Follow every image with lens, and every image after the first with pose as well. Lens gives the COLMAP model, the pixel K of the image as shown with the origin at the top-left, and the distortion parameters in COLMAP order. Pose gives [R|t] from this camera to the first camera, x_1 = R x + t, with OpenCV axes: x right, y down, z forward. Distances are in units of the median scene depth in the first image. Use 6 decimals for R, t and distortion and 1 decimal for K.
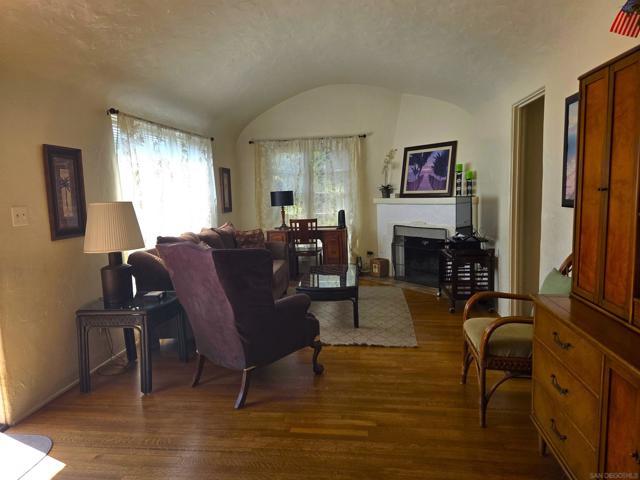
lens RADIAL K [[432.0, 0, 319.5], [0, 432.0, 236.2], [0, 0, 1]] dist [0.079719, -0.011868]
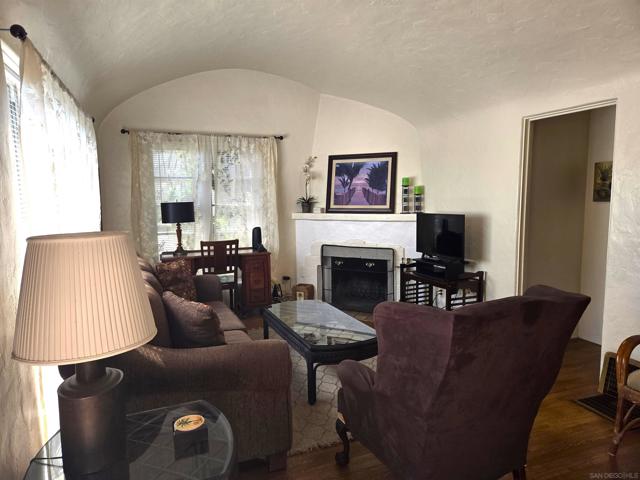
lens RADIAL K [[432.0, 0, 321.6], [0, 432.0, 239.4], [0, 0, 1]] dist [0.079719, -0.011868]
pose [[0.872573, -0.025478, 0.487819, -0.240854], [0.032155, 0.999469, -0.005316, -0.030843], [-0.487424, 0.020325, 0.872929, 0.247071]]
